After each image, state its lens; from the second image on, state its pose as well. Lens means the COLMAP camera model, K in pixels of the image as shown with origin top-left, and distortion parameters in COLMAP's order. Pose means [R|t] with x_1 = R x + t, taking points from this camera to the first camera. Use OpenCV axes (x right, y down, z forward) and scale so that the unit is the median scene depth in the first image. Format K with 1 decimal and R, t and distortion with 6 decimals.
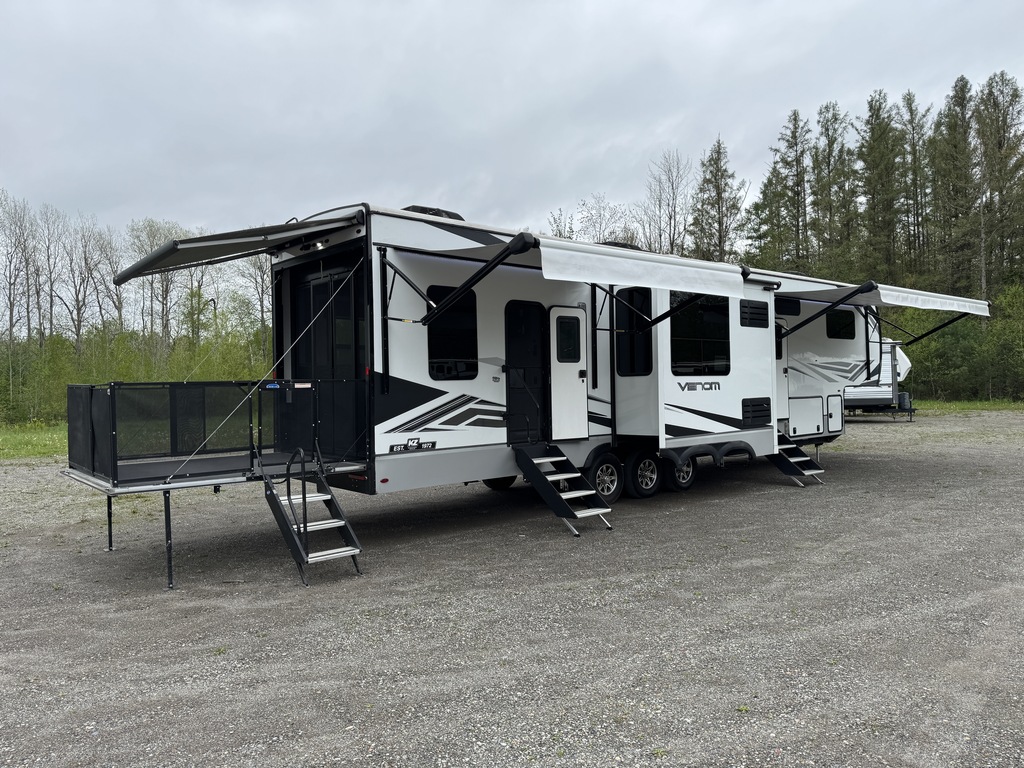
lens RADIAL K [[700.2, 0, 500.4], [0, 700.2, 385.9], [0, 0, 1]] dist [0.089925, -0.115945]
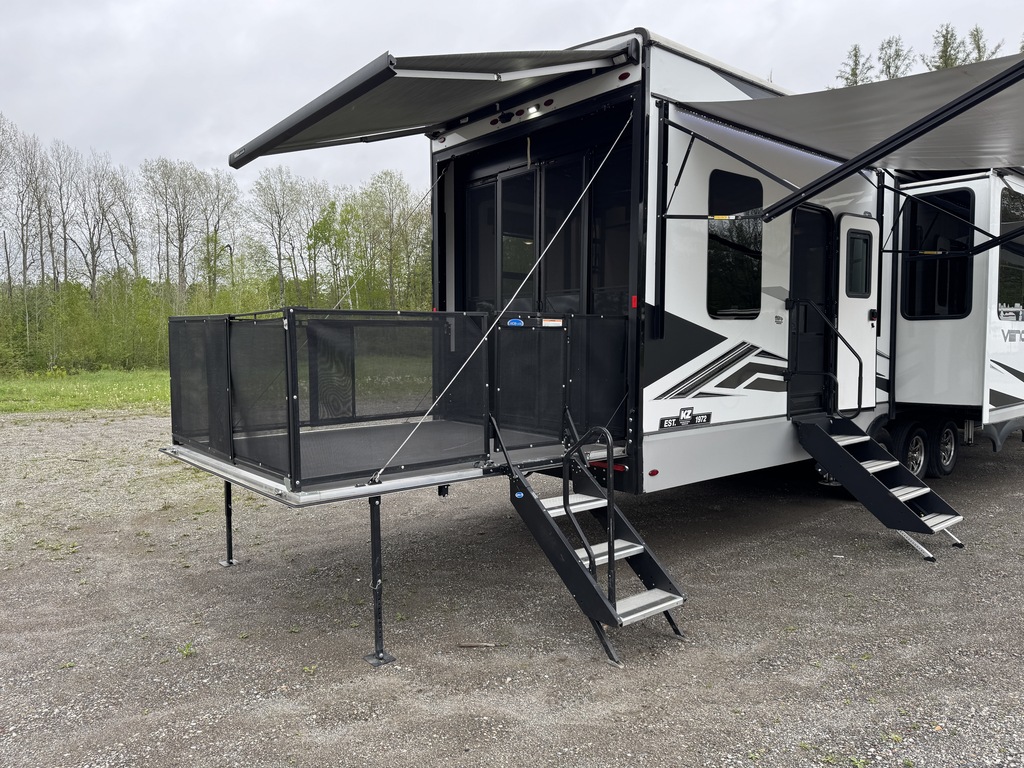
lens RADIAL K [[723.2, 0, 512.0], [0, 723.2, 384.0], [0, 0, 1]] dist [0.074429, -0.096119]
pose [[0.999781, 0.014367, -0.015247, -0.247277], [-0.013410, 0.998042, 0.061099, 0.012197], [0.016094, -0.060881, 0.998015, 0.289962]]
